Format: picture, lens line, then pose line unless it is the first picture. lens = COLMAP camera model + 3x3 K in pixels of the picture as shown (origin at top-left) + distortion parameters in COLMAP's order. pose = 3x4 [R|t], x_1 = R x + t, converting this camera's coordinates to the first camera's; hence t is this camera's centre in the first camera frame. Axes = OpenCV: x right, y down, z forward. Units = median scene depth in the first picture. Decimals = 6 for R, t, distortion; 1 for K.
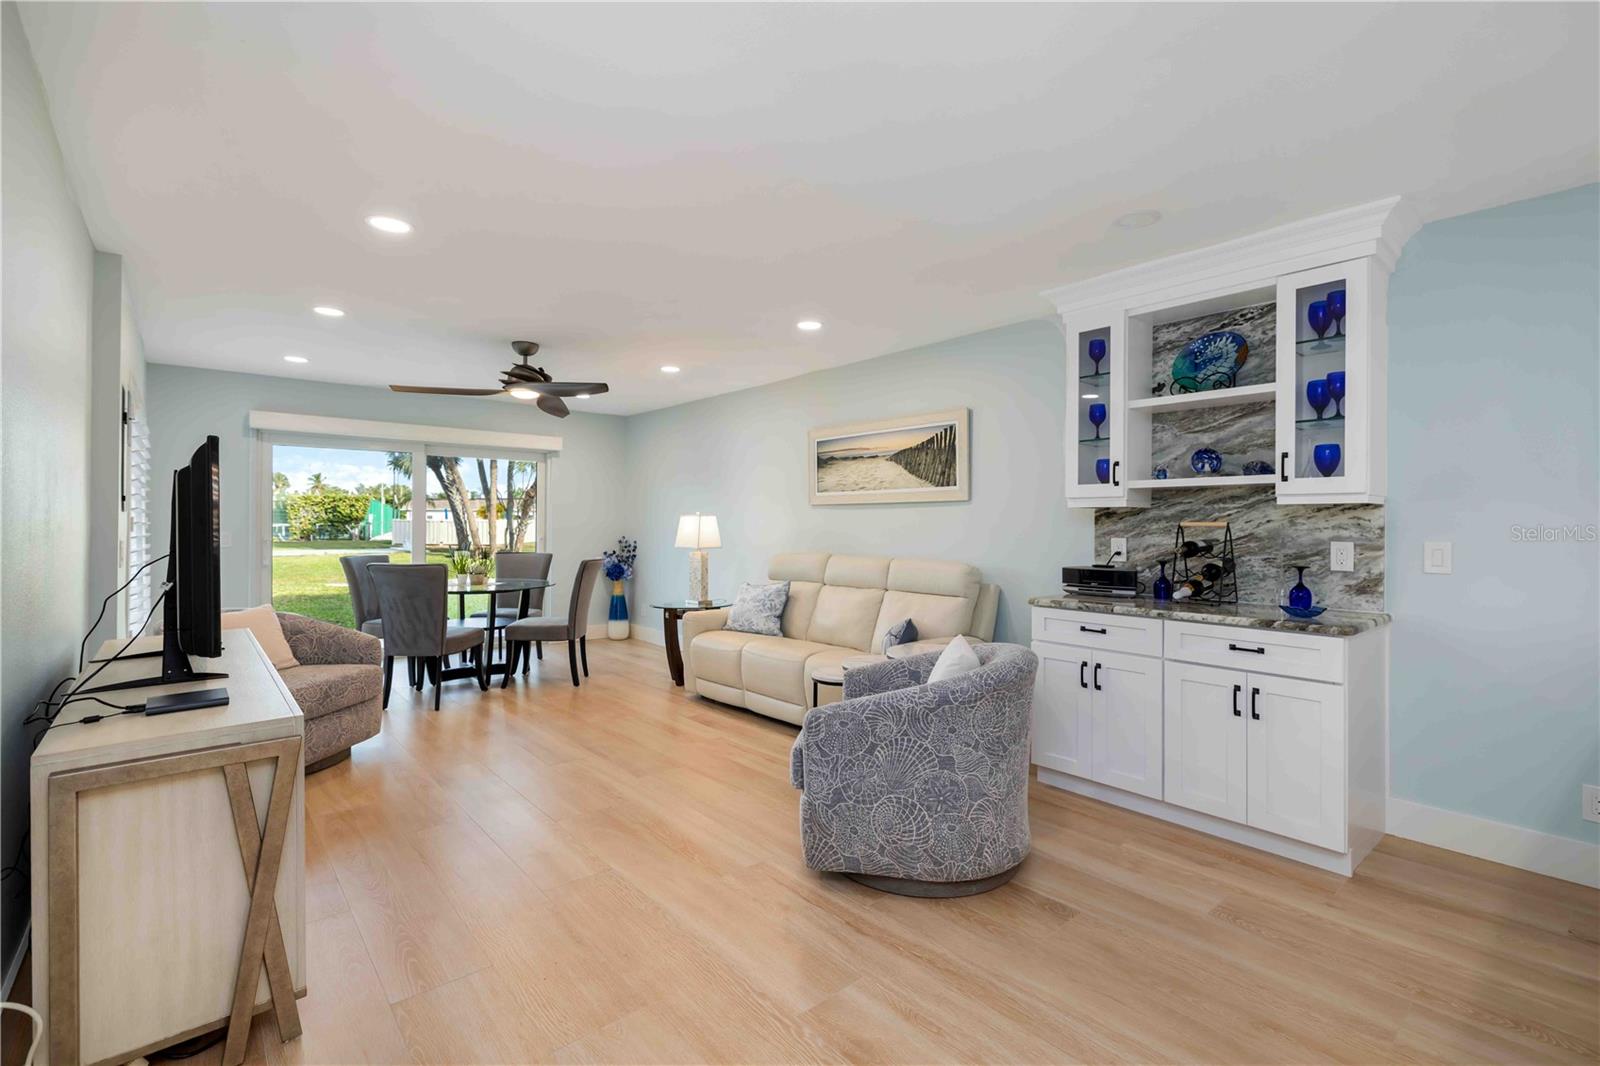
lens RADIAL K [[712.7, 0, 812.8], [0, 712.7, 524.5], [0, 0, 1]] dist [-0.007582, 0.003283]
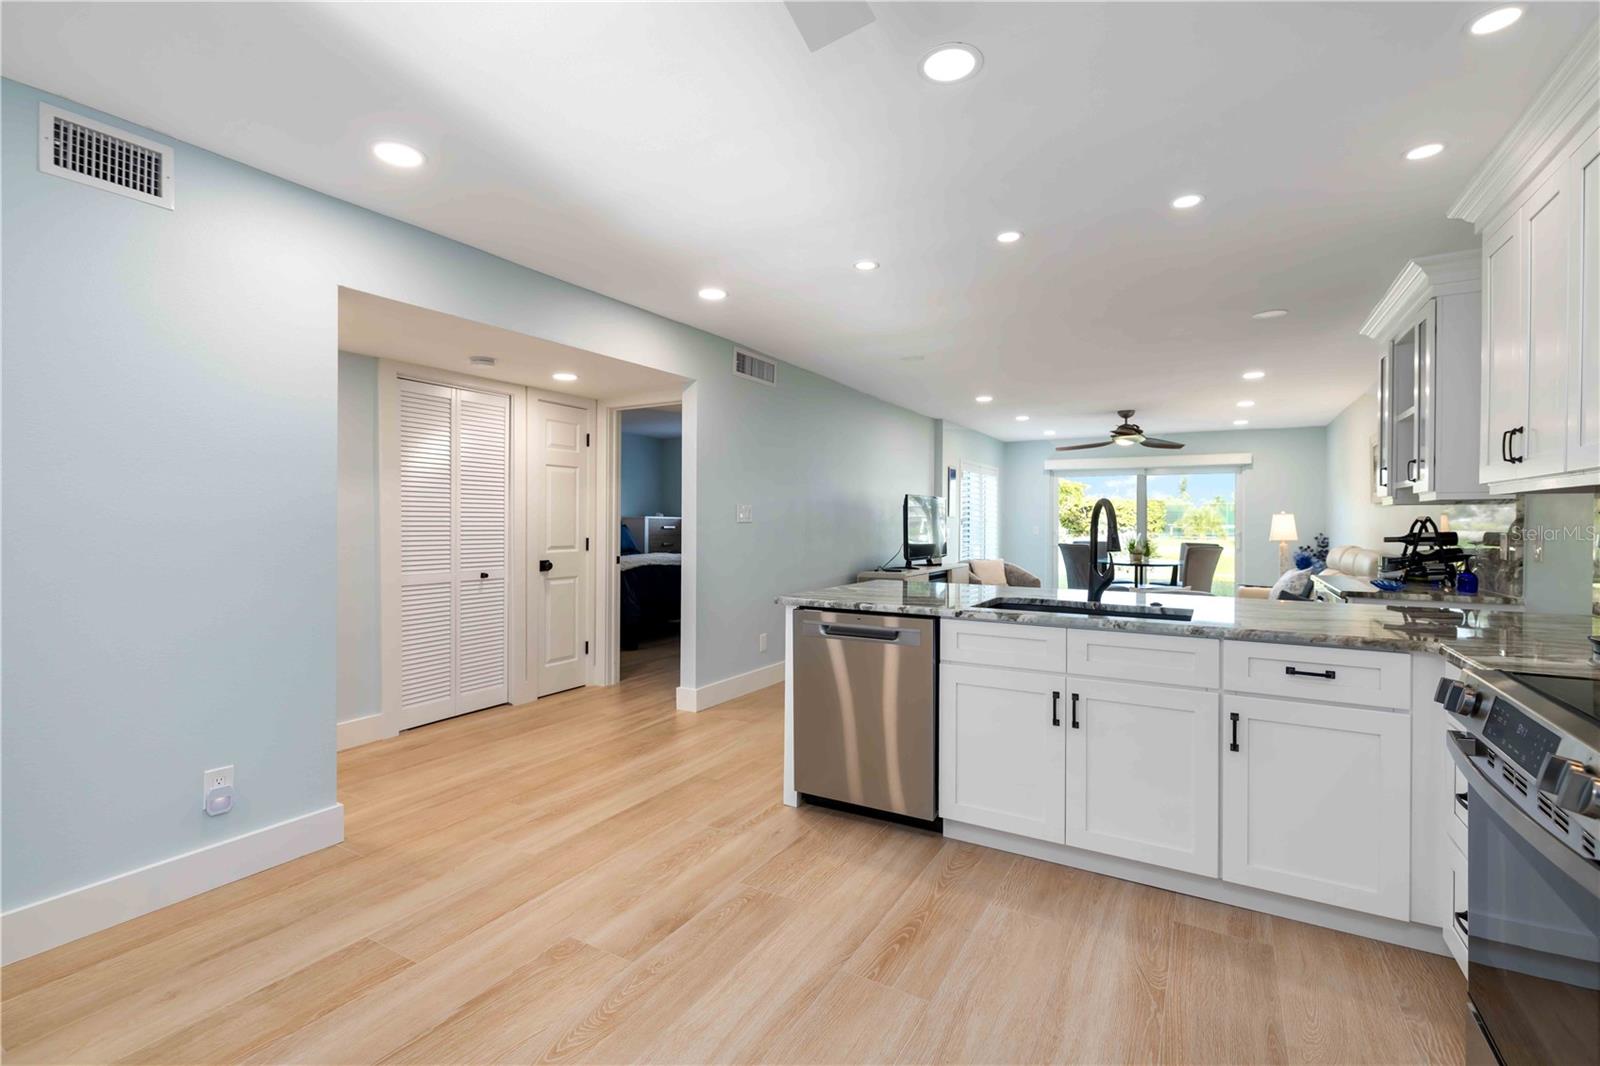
lens RADIAL K [[712.7, 0, 778.7], [0, 712.7, 522.5], [0, 0, 1]] dist [-0.007582, 0.003283]
pose [[0.297073, -0.000922, -0.954854, 0.889219], [-0.004300, 0.999988, -0.002303, 0.008767], [0.954845, 0.004790, 0.297065, -0.240259]]
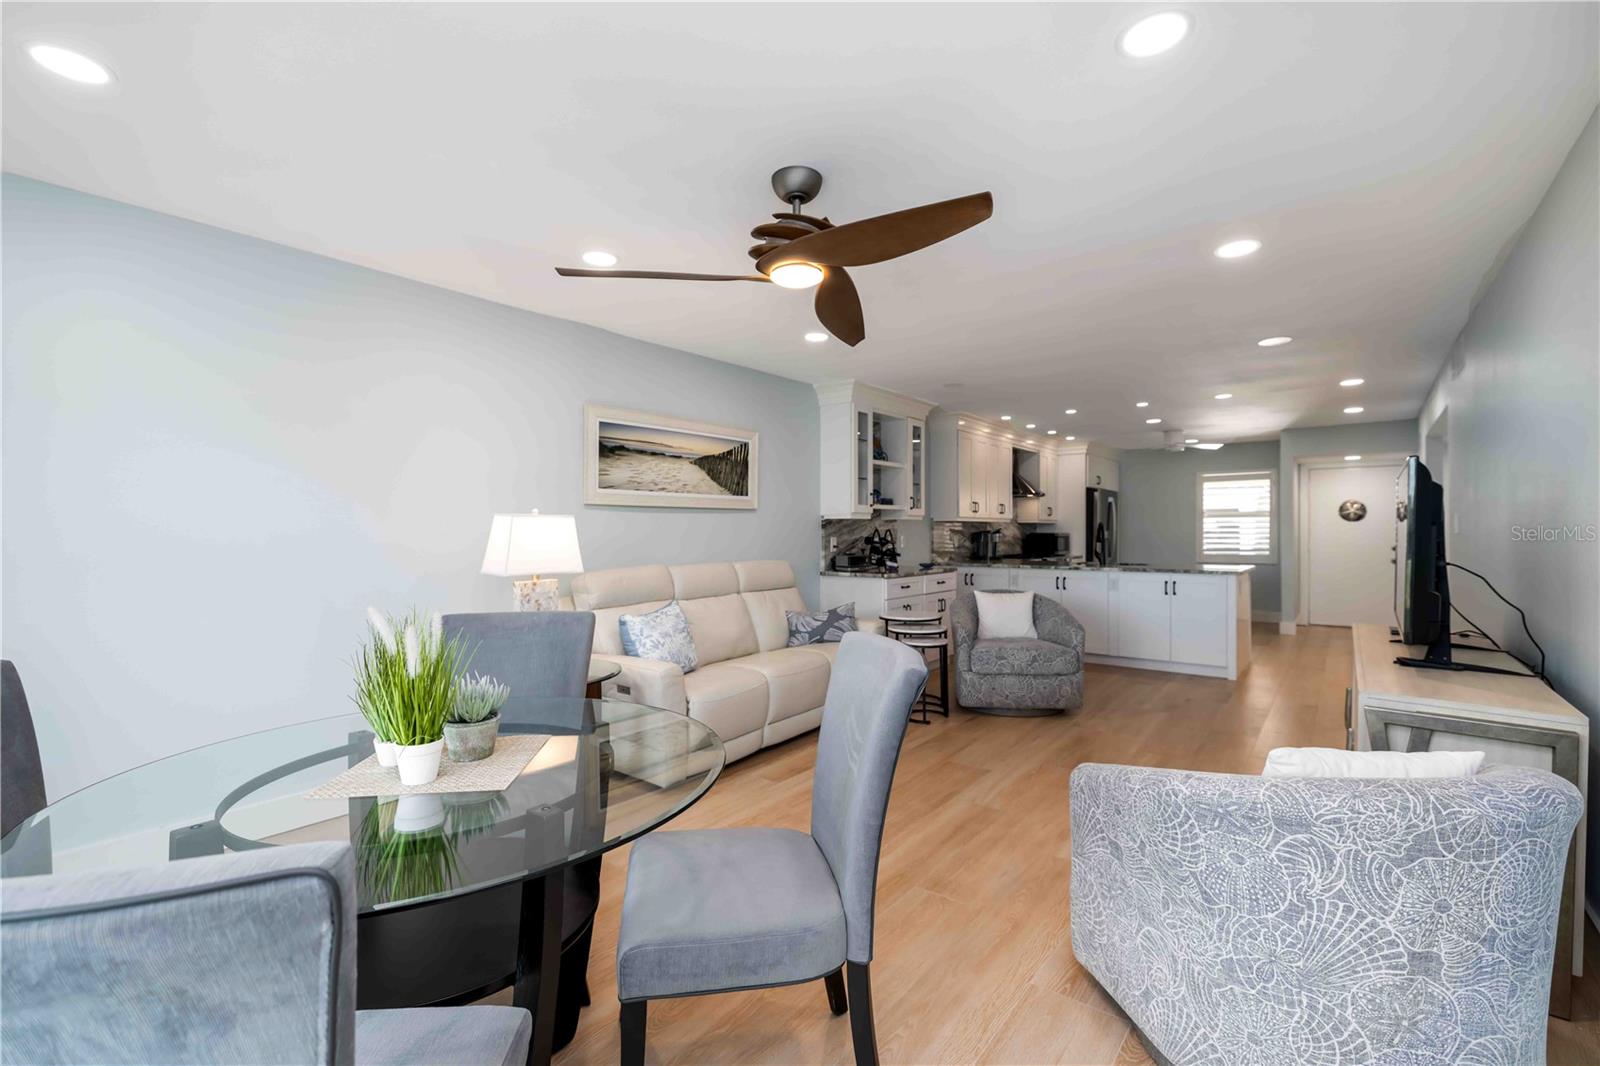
lens RADIAL K [[712.7, 0, 786.8], [0, 712.7, 523.3], [0, 0, 1]] dist [-0.007582, 0.003283]
pose [[-0.183161, 0.008117, 0.983049, -0.881865], [0.004776, 0.999961, -0.007367, -0.001158], [-0.983071, 0.003346, -0.183193, 1.069135]]
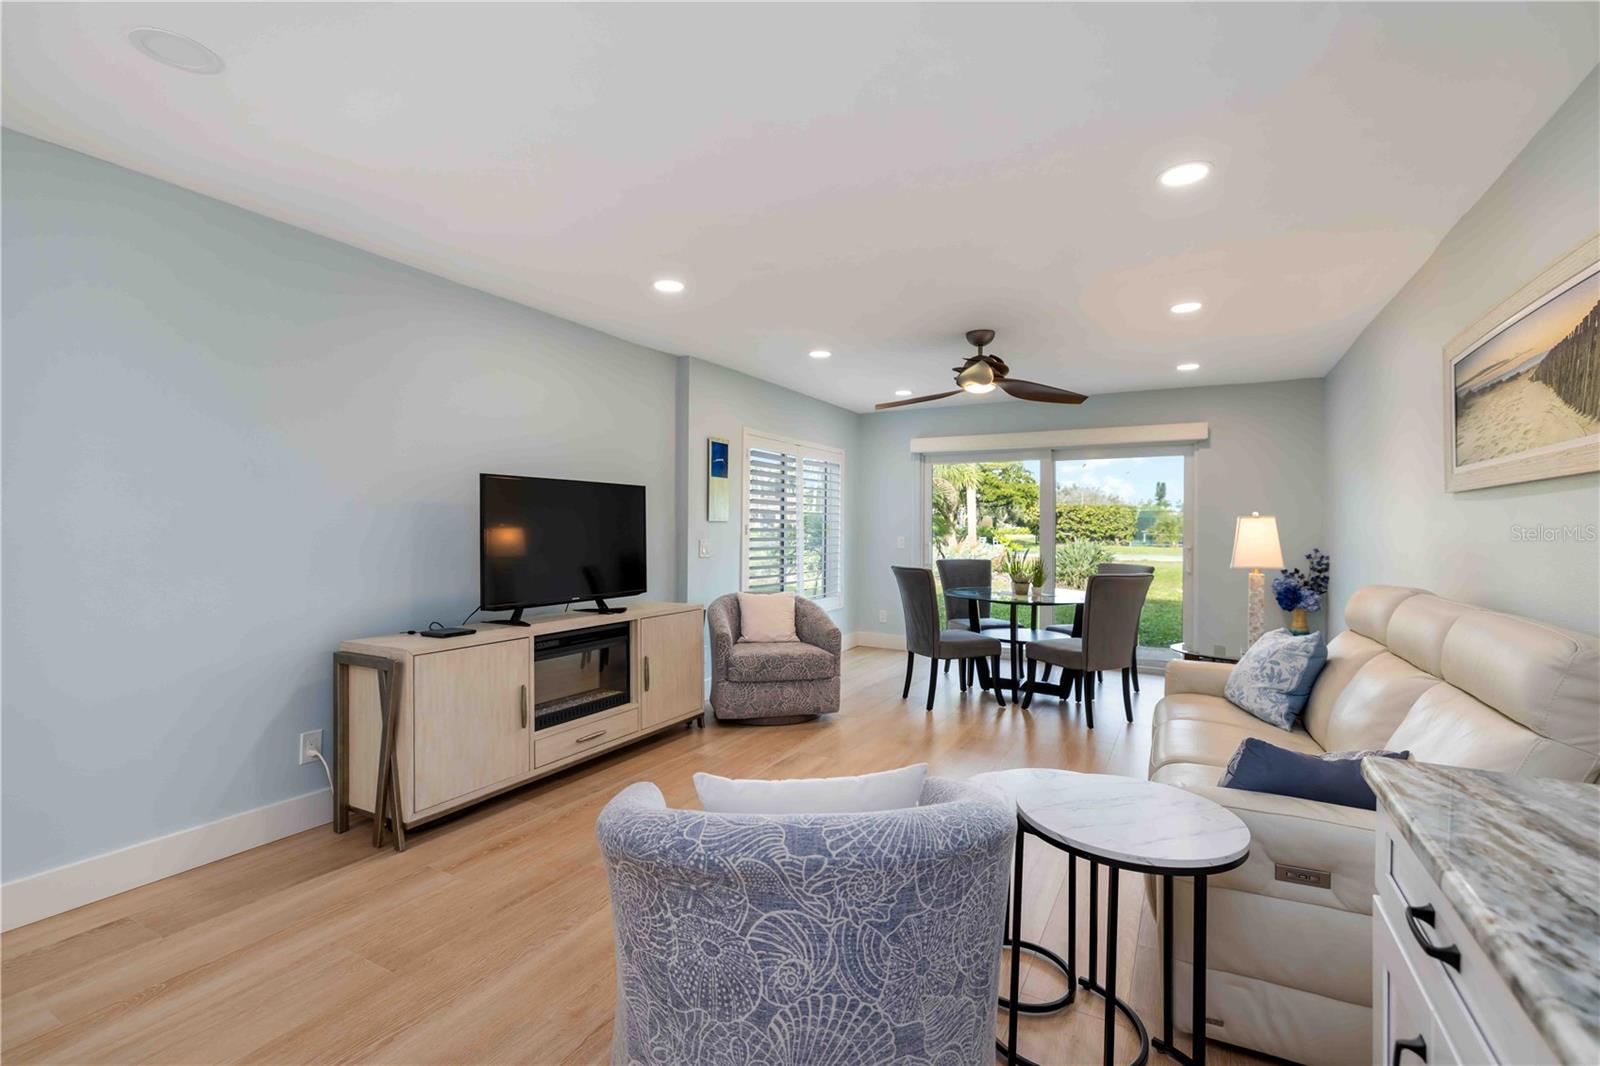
lens RADIAL K [[712.7, 0, 787.4], [0, 712.7, 527.6], [0, 0, 1]] dist [-0.007582, 0.003283]
pose [[0.327531, -0.002393, -0.944837, 0.365206], [-0.005111, 0.999978, -0.004305, 0.001776], [0.944827, 0.006240, 0.327512, 0.450529]]
